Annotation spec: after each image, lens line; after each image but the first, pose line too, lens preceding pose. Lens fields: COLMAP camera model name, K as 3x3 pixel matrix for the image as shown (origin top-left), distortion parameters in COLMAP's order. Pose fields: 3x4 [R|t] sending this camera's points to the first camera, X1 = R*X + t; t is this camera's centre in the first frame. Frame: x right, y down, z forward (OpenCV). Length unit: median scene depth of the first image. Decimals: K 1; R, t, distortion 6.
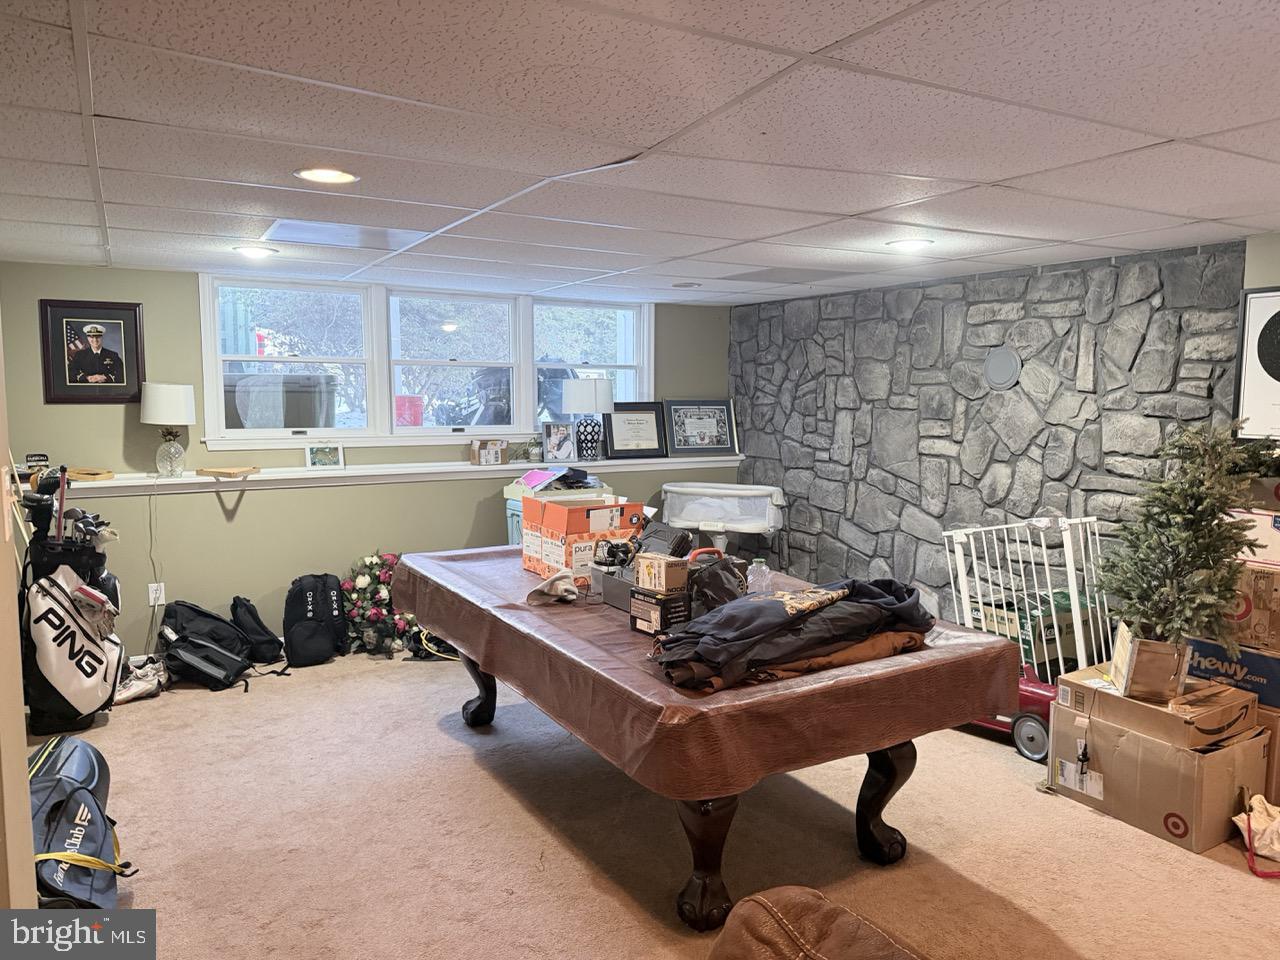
lens RADIAL K [[889.1, 0, 640.0], [0, 889.1, 477.3], [0, 0, 1]] dist [0.011703, 0.000583]
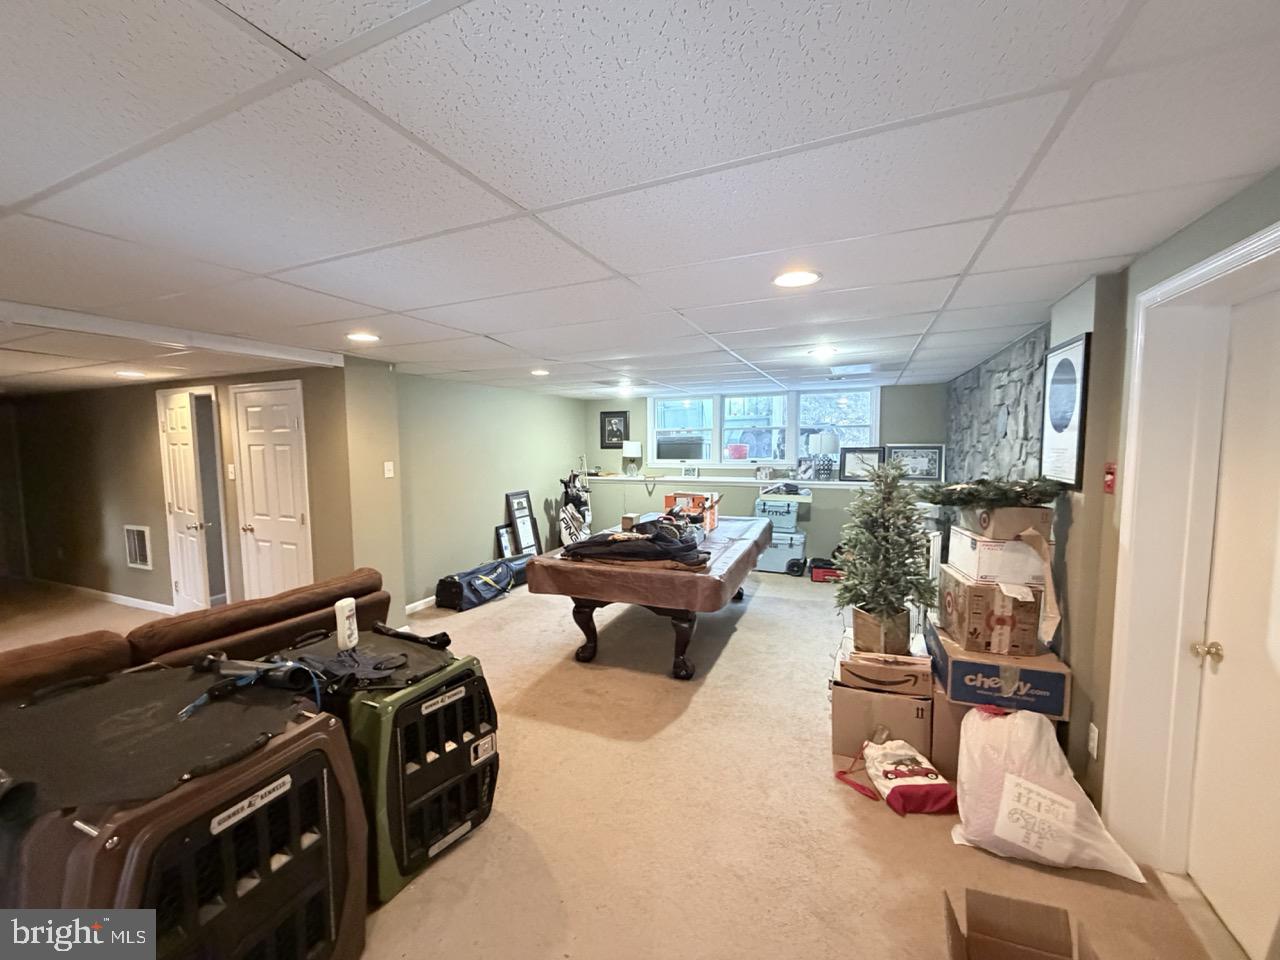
lens RADIAL K [[509.6, 0, 637.0], [0, 509.6, 483.2], [0, 0, 1]] dist [-0.001333, 0.000371]
pose [[0.595344, 0.051484, -0.801820, 0.657288], [-0.065508, 0.997733, 0.015425, -0.006467], [0.800796, 0.043342, 0.597367, 0.134812]]
